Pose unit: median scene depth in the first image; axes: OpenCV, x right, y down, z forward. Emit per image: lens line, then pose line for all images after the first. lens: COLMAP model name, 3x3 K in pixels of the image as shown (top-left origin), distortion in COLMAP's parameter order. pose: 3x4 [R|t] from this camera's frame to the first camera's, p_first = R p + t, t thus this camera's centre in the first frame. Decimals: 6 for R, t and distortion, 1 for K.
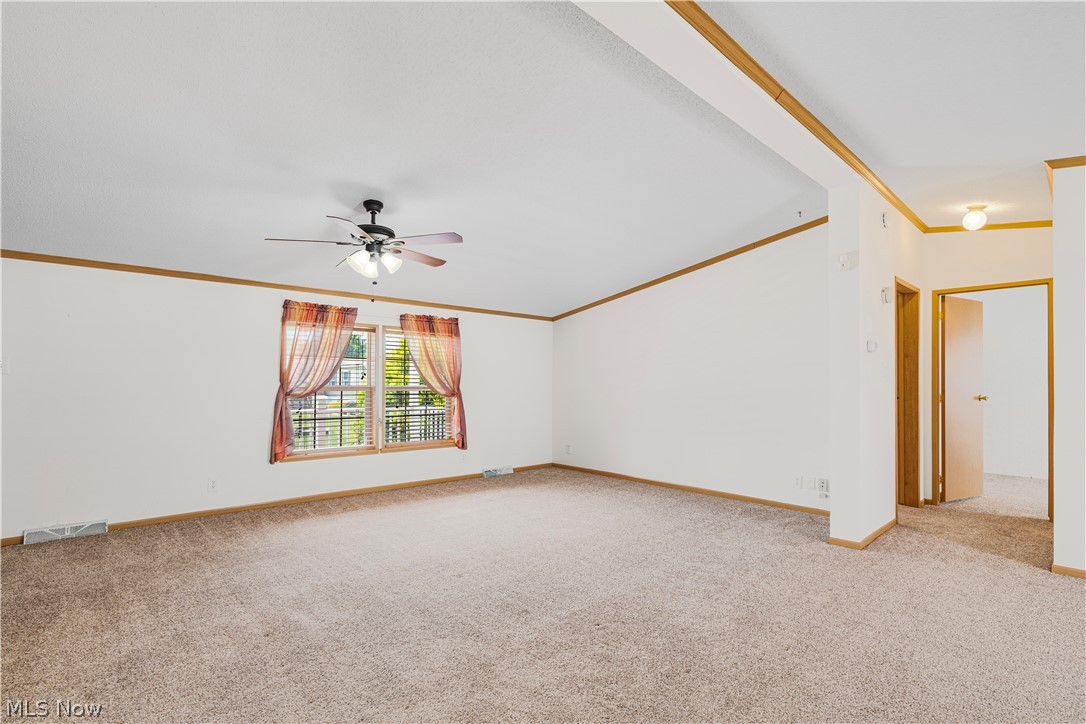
lens RADIAL K [[501.5, 0, 539.3], [0, 501.5, 374.8], [0, 0, 1]] dist [-0.002221, 0.000059]
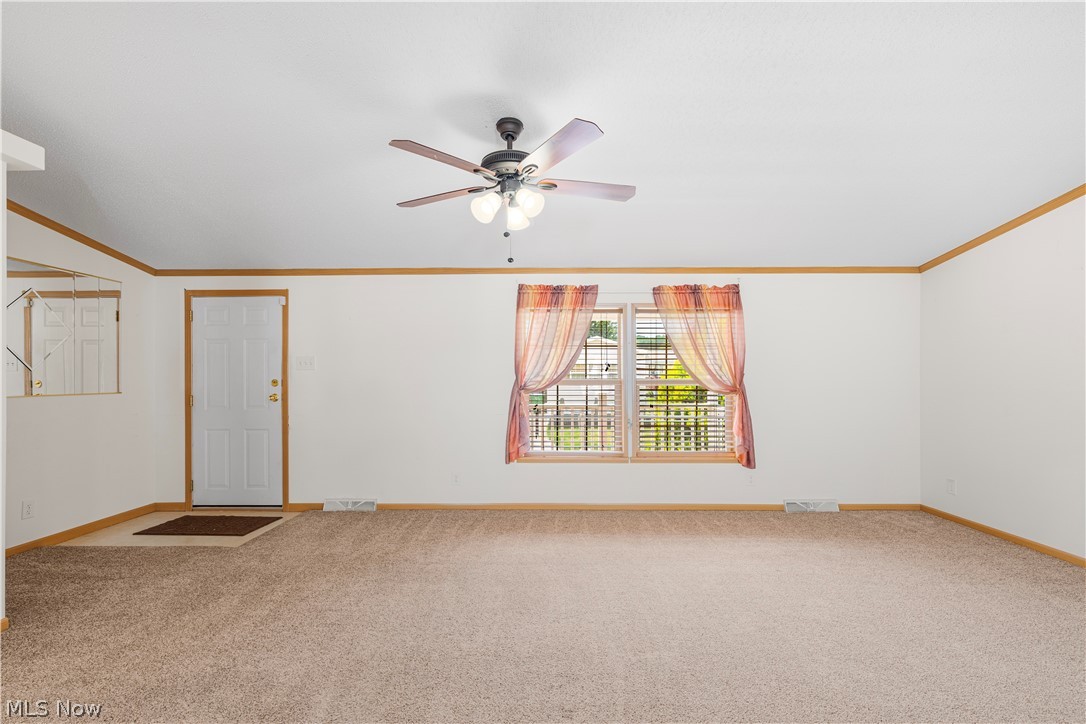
lens RADIAL K [[494.2, 0, 542.7], [0, 494.2, 378.0], [0, 0, 1]] dist [-0.002813, 0.000198]
pose [[0.746038, -0.002196, -0.665900, 0.112433], [0.015370, 0.999785, 0.013923, 0.007303], [0.665726, -0.020622, 0.745911, 0.332980]]
